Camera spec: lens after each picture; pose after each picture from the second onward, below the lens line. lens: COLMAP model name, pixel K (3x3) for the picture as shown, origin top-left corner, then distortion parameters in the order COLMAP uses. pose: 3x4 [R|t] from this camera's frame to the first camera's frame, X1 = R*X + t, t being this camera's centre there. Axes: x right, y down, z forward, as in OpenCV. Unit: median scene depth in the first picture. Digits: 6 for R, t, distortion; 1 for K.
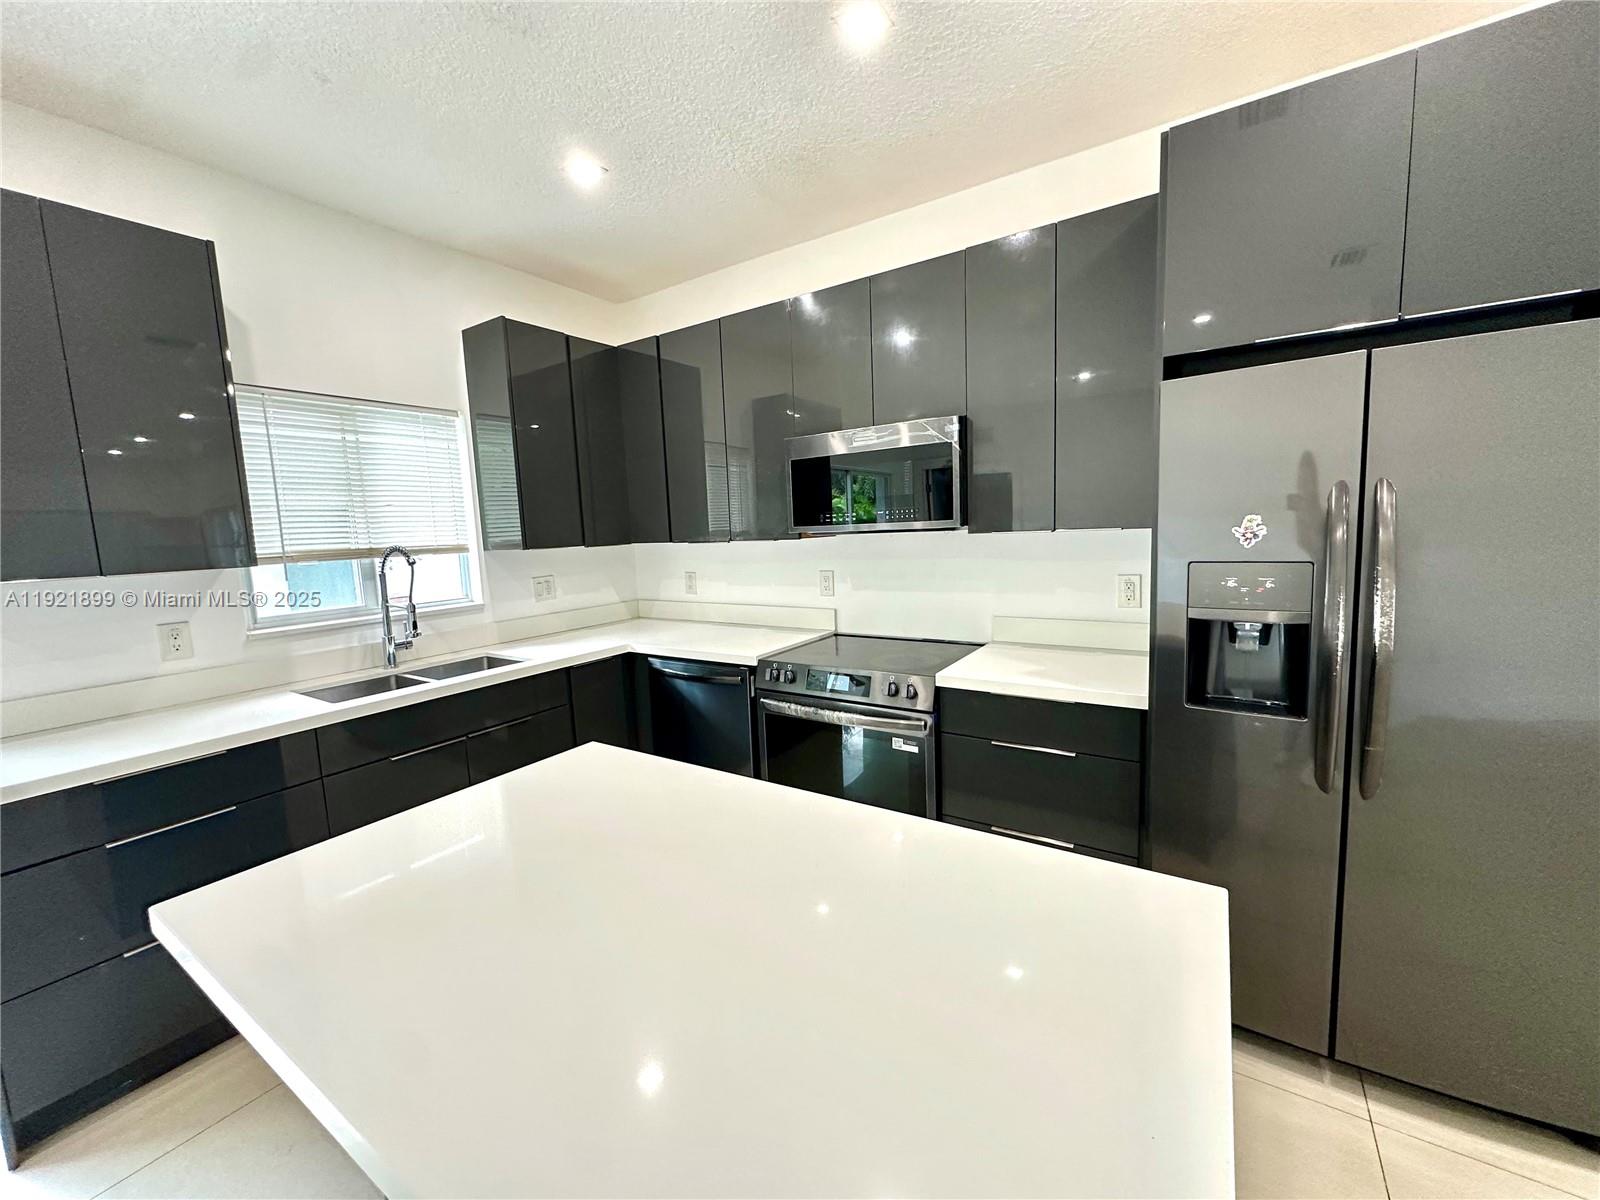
lens RADIAL K [[640.3, 0, 794.0], [0, 640.3, 600.9], [0, 0, 1]] dist [0.004683, -0.000267]
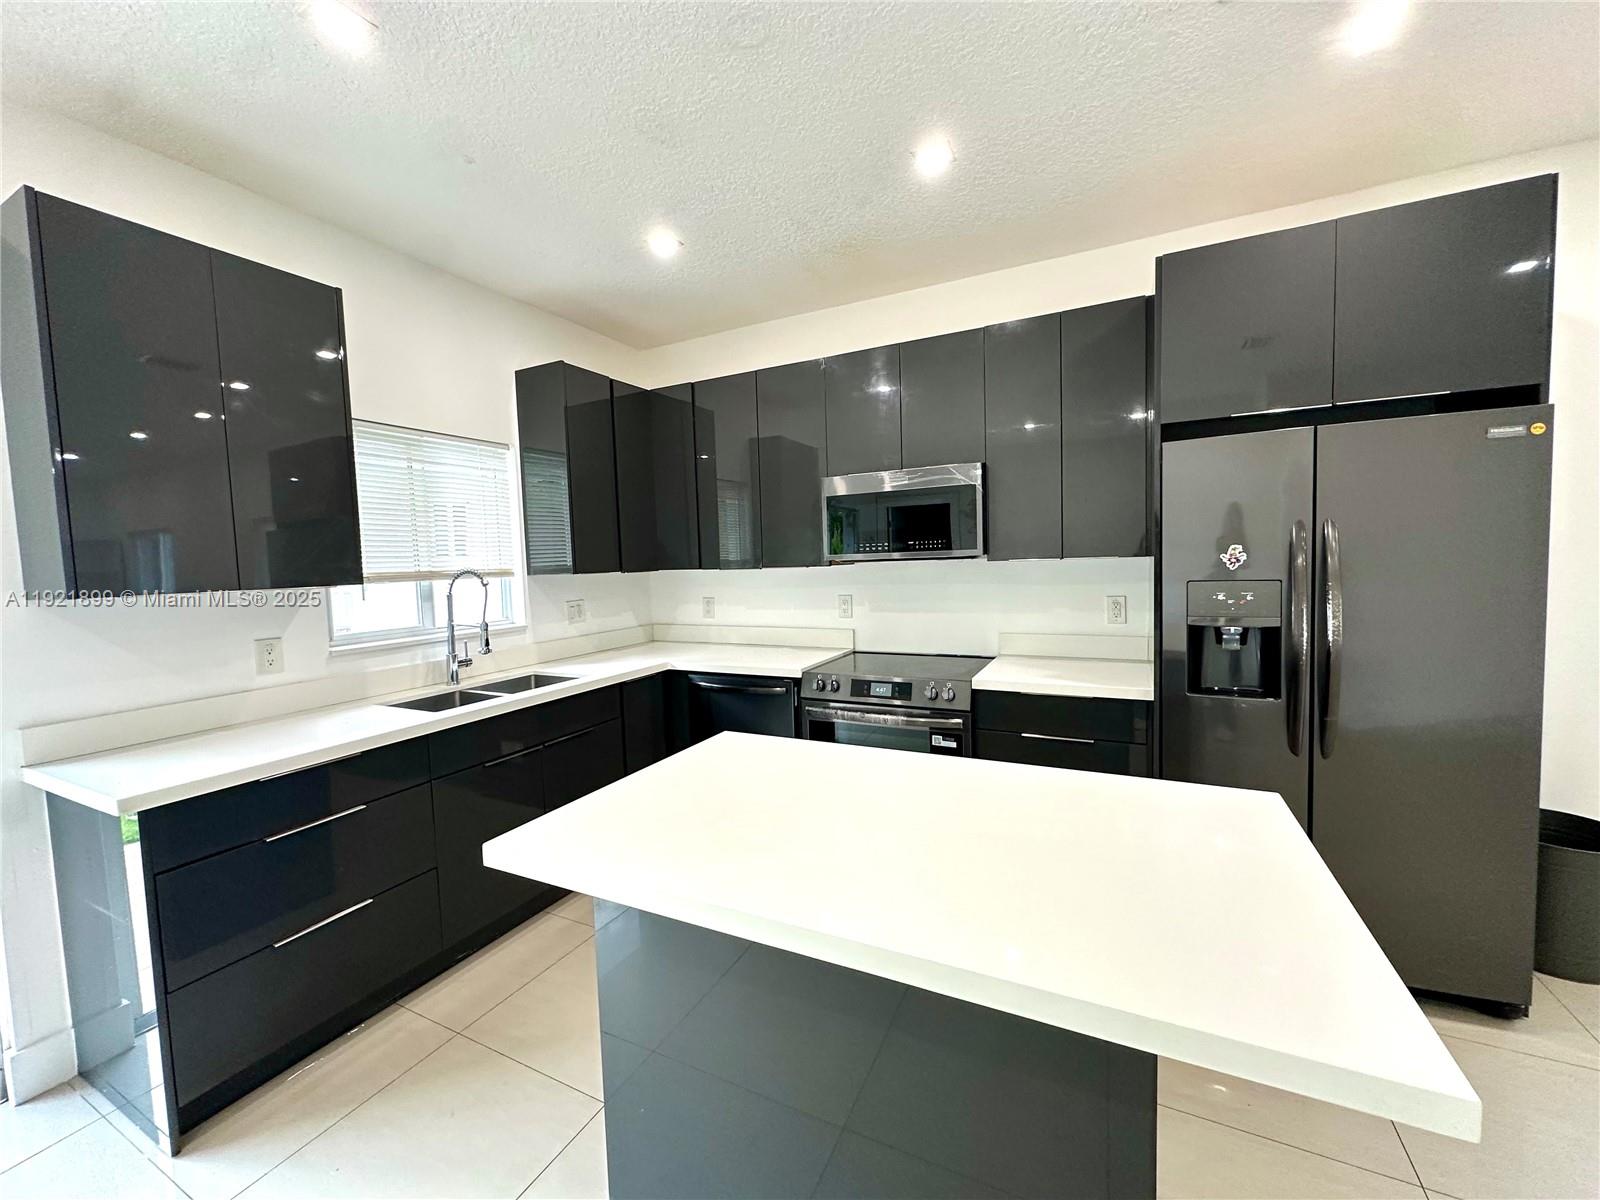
lens RADIAL K [[640.3, 0, 794.6], [0, 640.3, 602.2], [0, 0, 1]] dist [0.004683, -0.000267]
pose [[0.993244, 0.001120, 0.116036, -0.221348], [0.004994, 0.998614, -0.052386, 0.031427], [-0.115934, 0.052612, 0.991863, -0.128564]]
